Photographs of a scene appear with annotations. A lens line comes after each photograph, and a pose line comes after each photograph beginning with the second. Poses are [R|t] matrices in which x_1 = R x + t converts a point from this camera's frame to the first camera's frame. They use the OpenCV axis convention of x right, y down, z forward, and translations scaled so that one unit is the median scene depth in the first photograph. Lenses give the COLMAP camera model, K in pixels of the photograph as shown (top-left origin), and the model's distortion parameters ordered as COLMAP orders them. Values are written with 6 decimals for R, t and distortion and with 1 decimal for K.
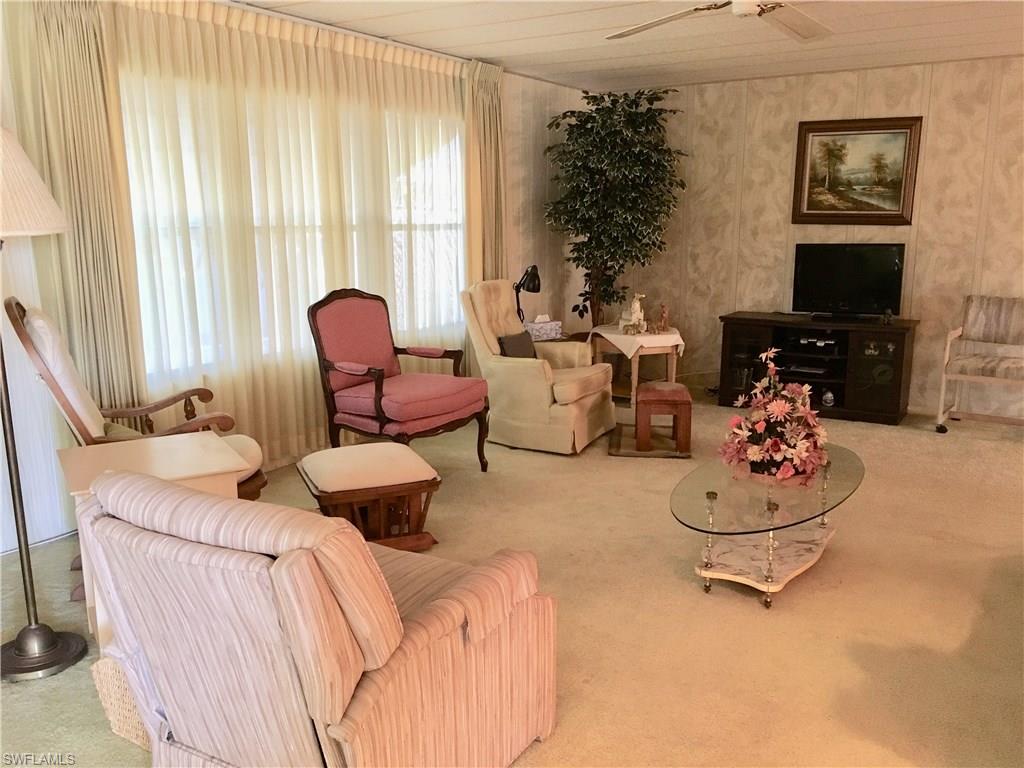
lens RADIAL K [[874.8, 0, 511.5], [0, 874.8, 383.4], [0, 0, 1]] dist [0.082414, -0.113375]
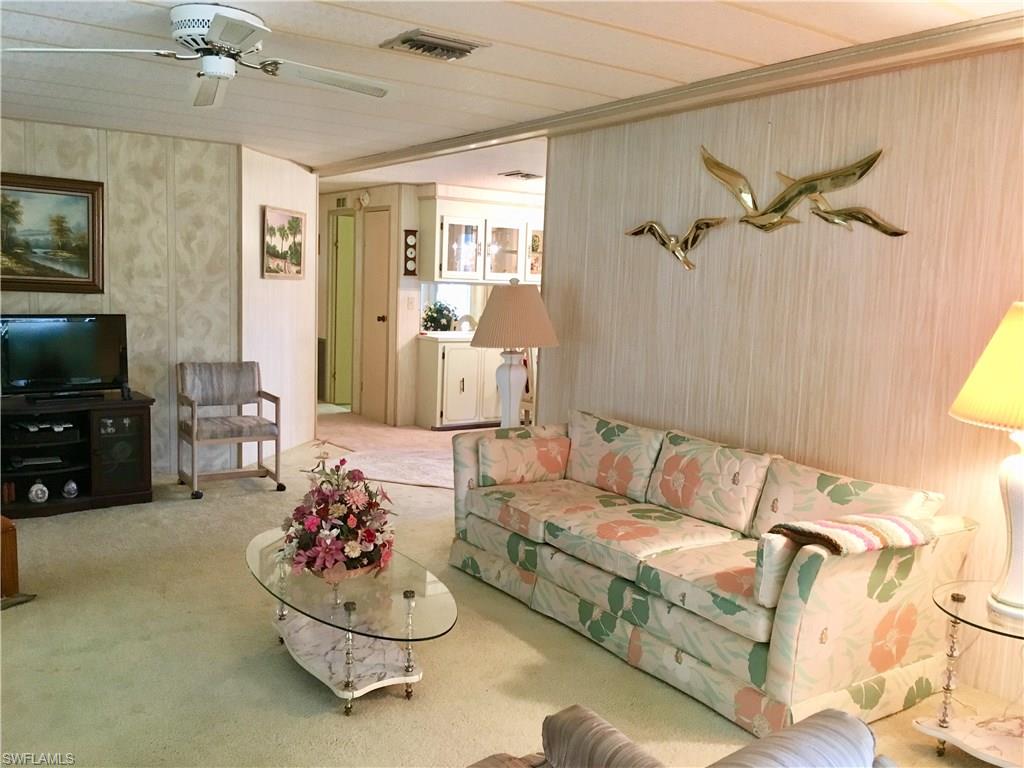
lens RADIAL K [[874.8, 0, 511.2], [0, 874.8, 386.6], [0, 0, 1]] dist [0.082414, -0.113375]
pose [[0.369785, -0.096571, 0.924085, -0.286627], [0.141761, 0.988803, 0.046607, -0.063300], [-0.918239, 0.113765, 0.379334, 0.251857]]
